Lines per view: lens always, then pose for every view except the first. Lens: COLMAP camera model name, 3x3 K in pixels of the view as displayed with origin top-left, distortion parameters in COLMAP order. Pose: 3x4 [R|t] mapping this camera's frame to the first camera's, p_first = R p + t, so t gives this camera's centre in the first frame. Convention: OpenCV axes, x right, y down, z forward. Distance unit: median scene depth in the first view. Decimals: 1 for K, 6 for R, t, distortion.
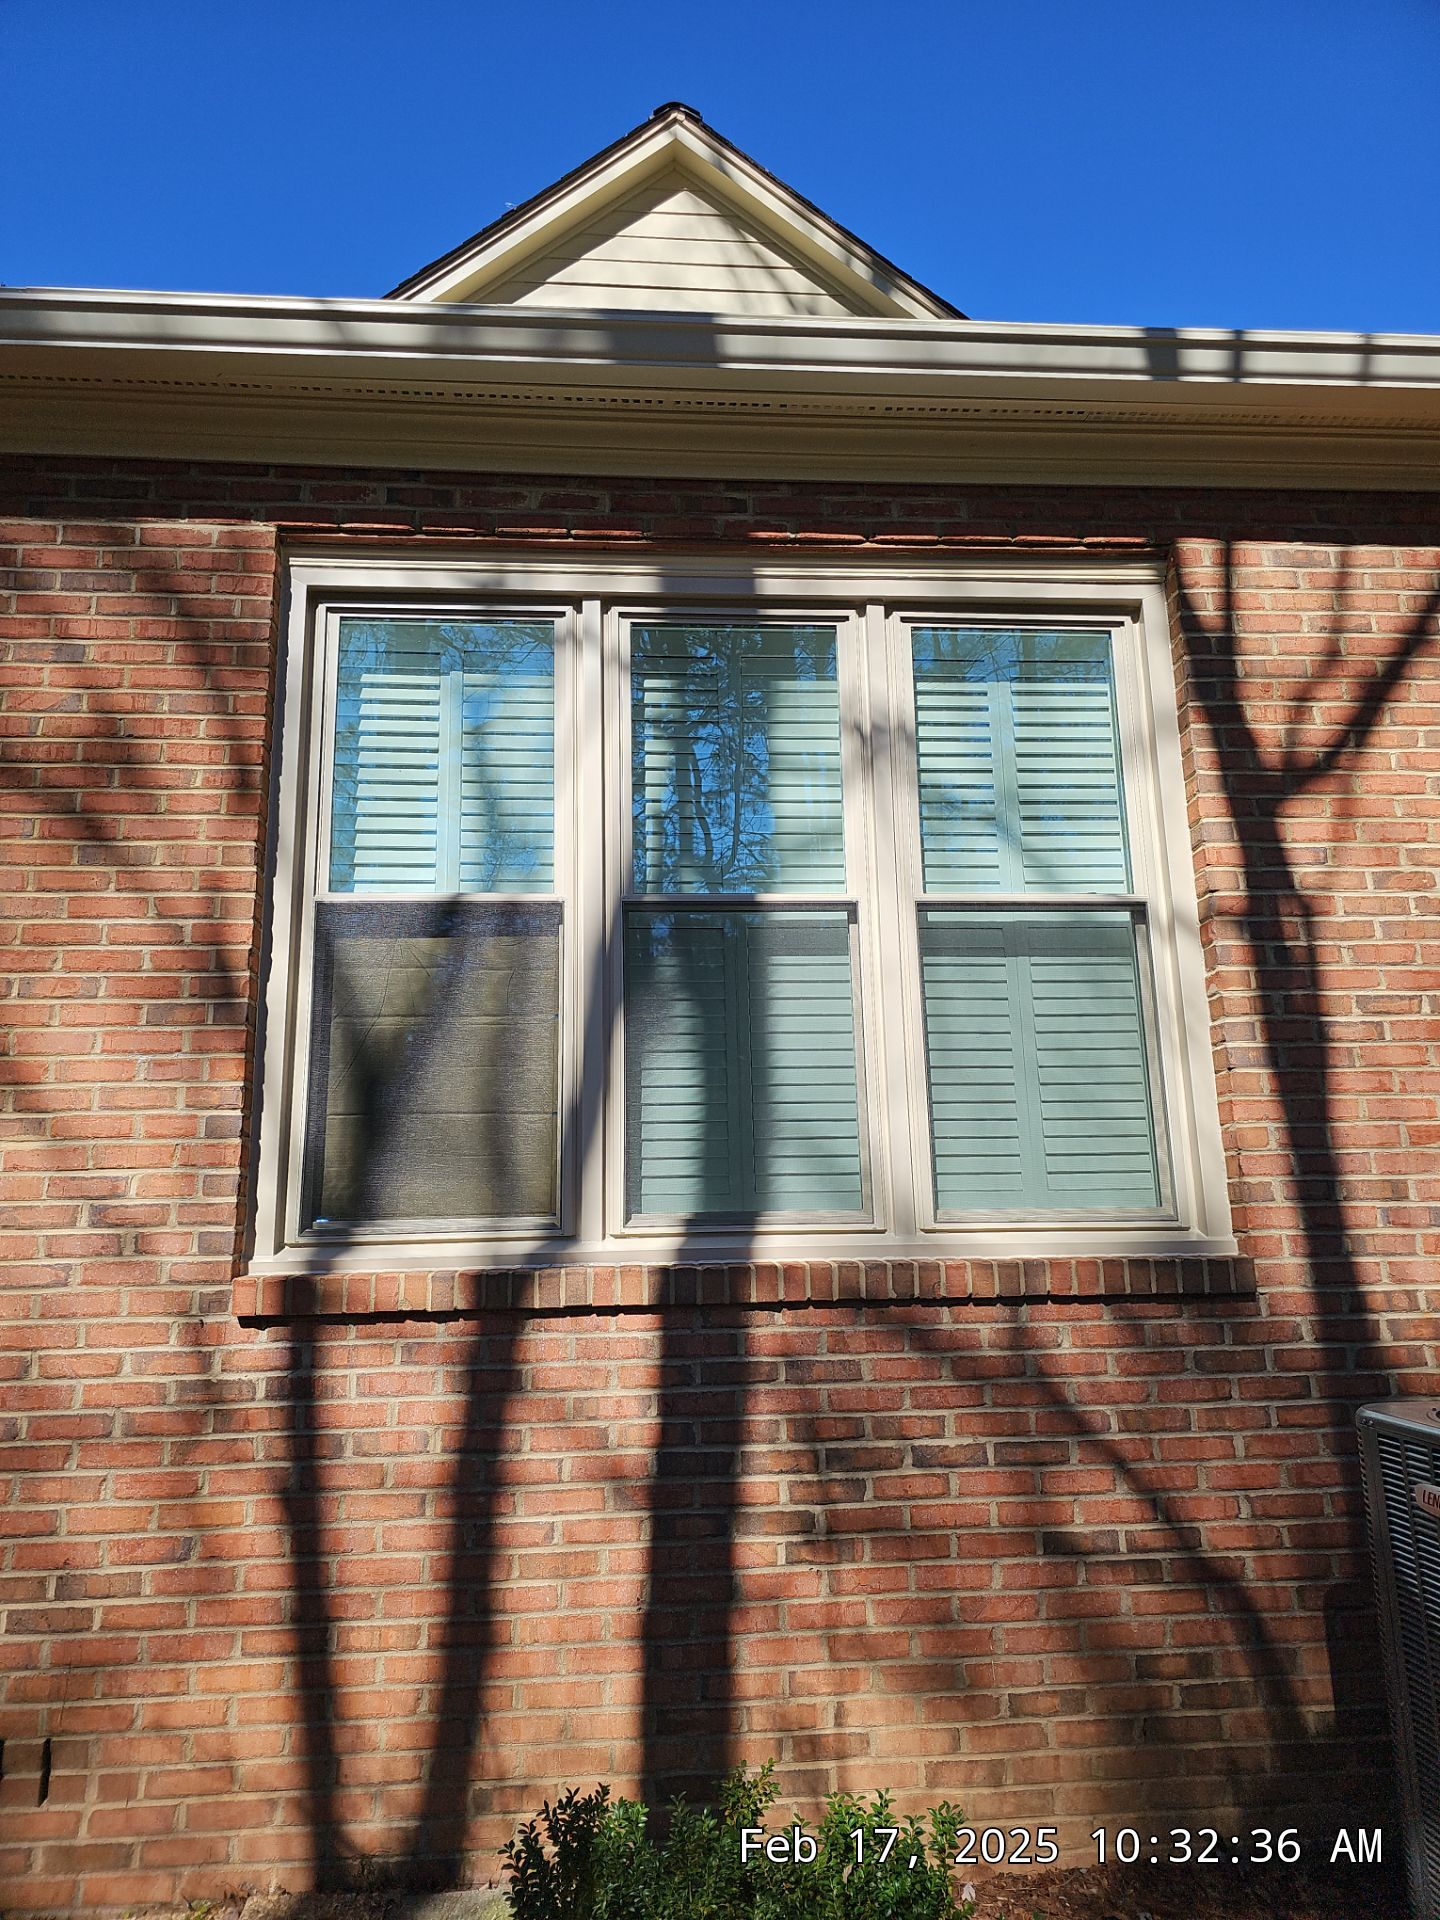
lens RADIAL K [[1270.3, 0, 716.0], [0, 1270.3, 951.1], [0, 0, 1]] dist [0.054049, -0.049109]
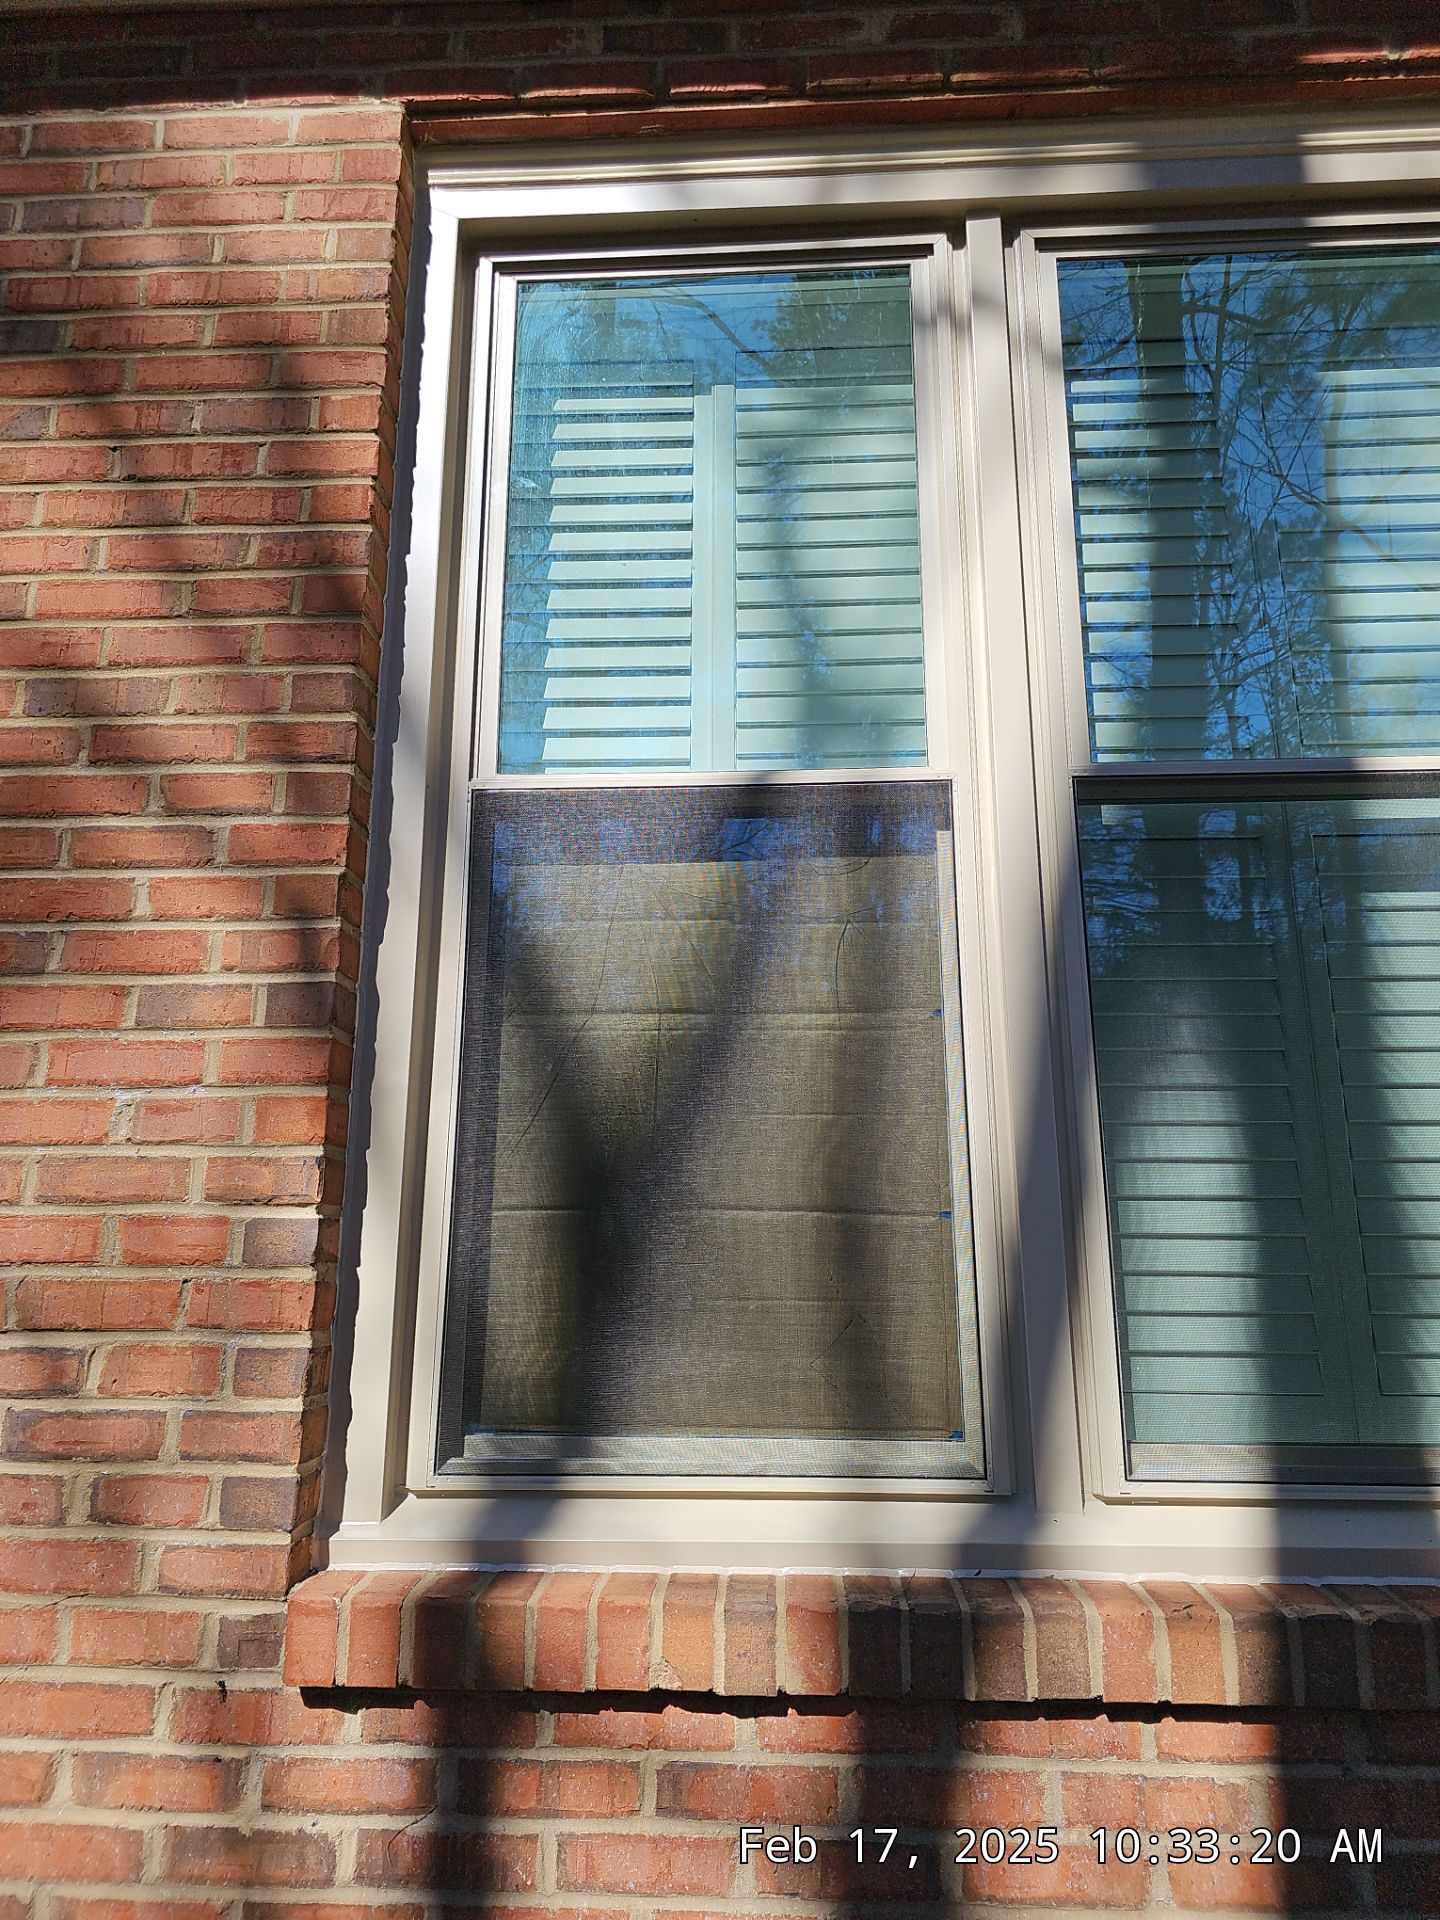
lens RADIAL K [[1269.6, 0, 714.7], [0, 1269.6, 943.0], [0, 0, 1]] dist [0.051962, -0.049088]
pose [[0.991327, -0.009956, -0.131043, -0.152148], [0.005671, 0.999438, -0.033027, 0.040066], [0.131298, 0.031997, 0.990826, 0.513225]]
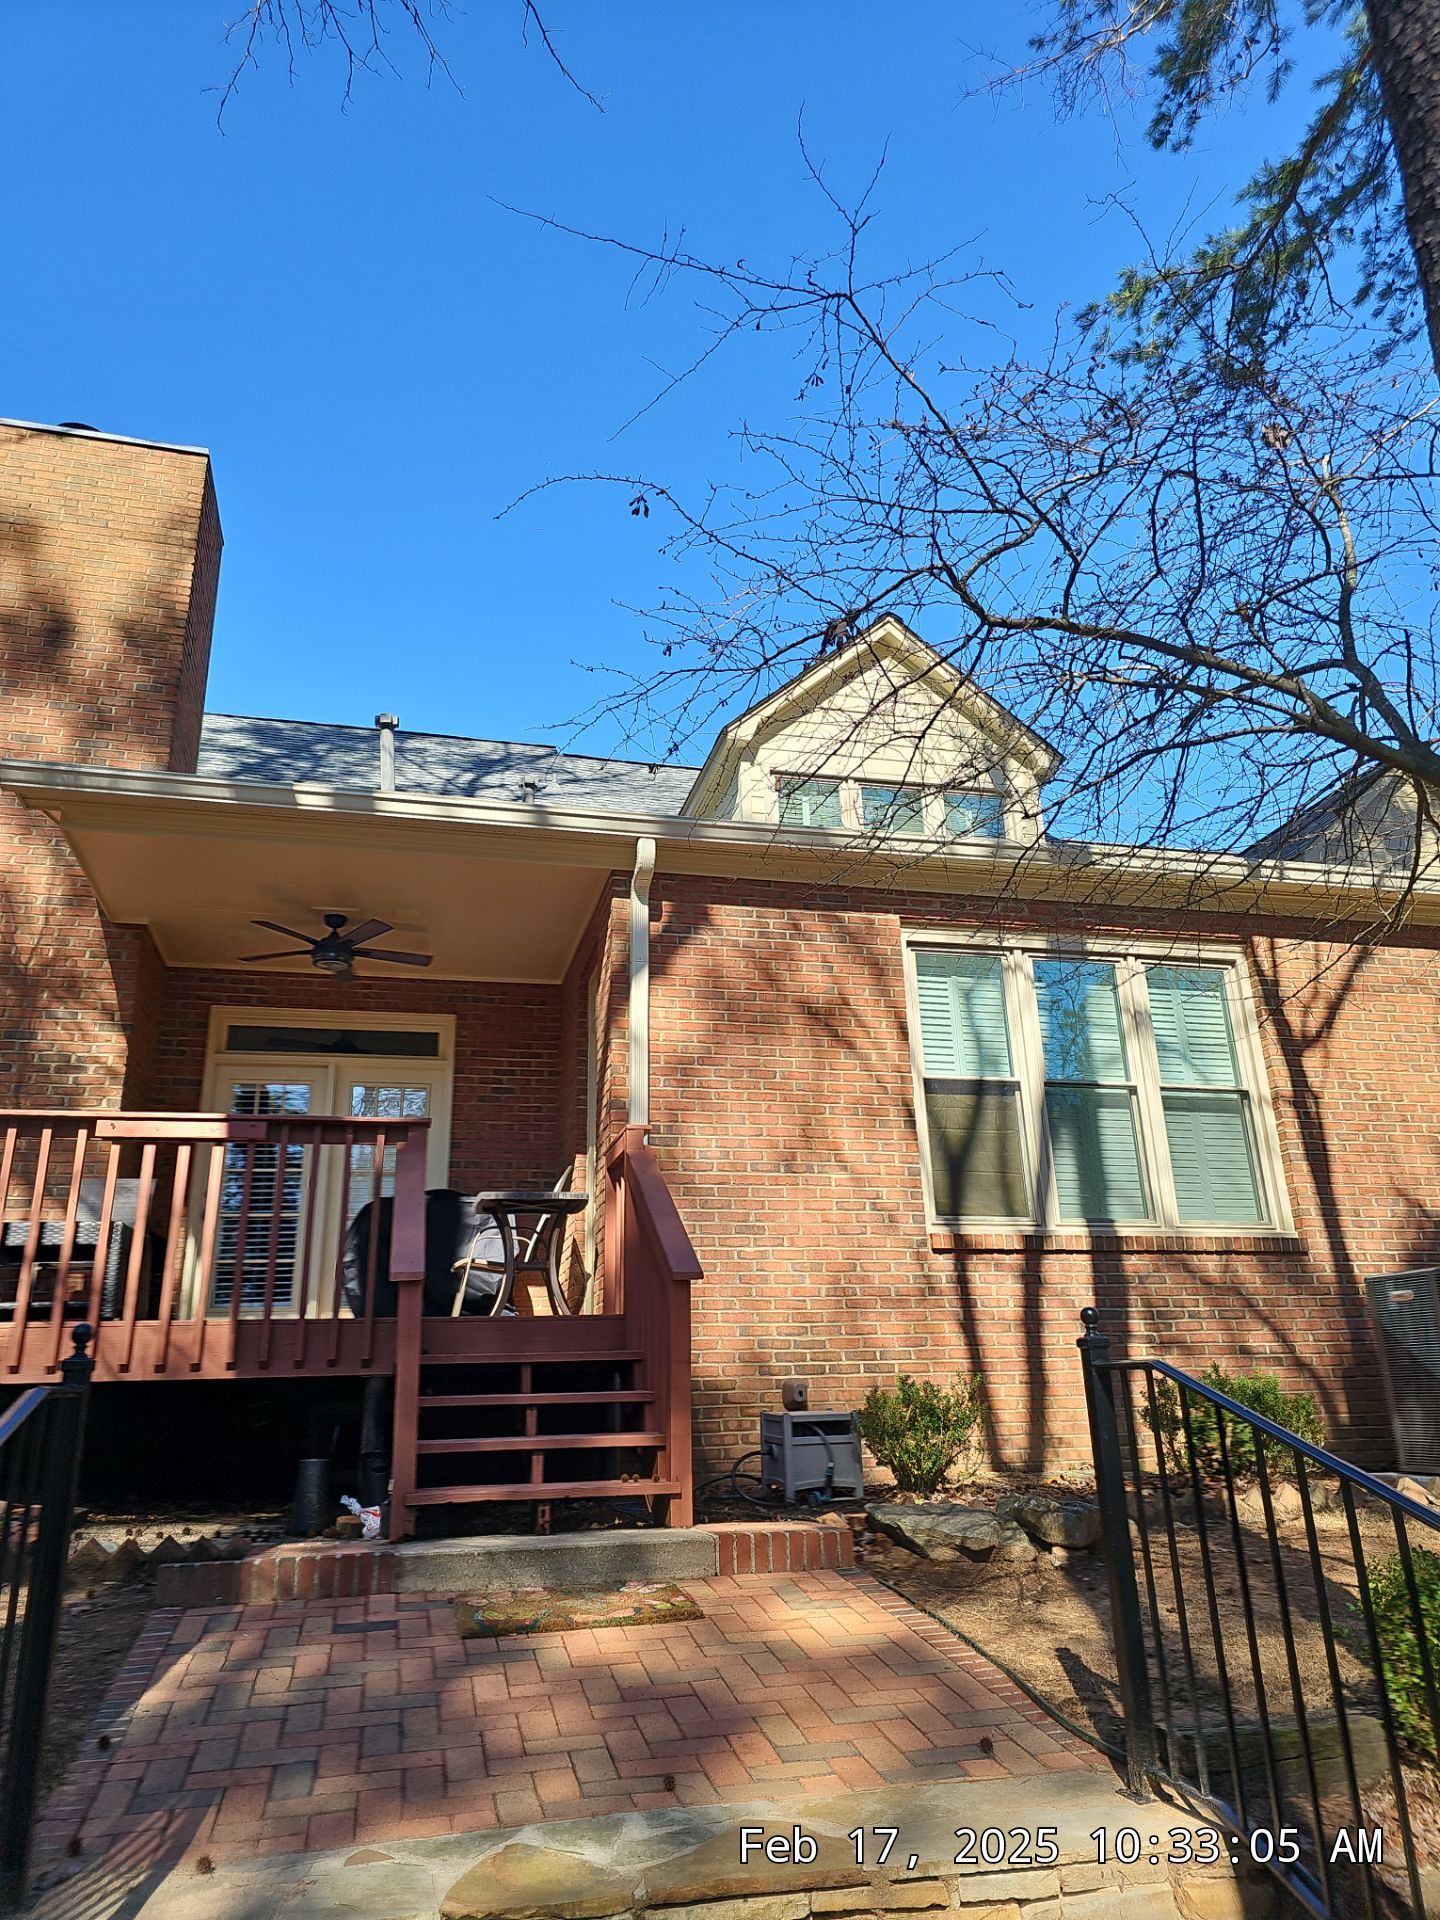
lens RADIAL K [[1314.7, 0, 717.4], [0, 1314.7, 920.1], [0, 0, 1]] dist [0.044770, -0.037911]
pose [[0.985738, 0.053758, 0.159468, -1.092194], [-0.030213, 0.988741, -0.146556, 0.039958], [-0.165551, 0.139647, 0.976264, -1.332976]]
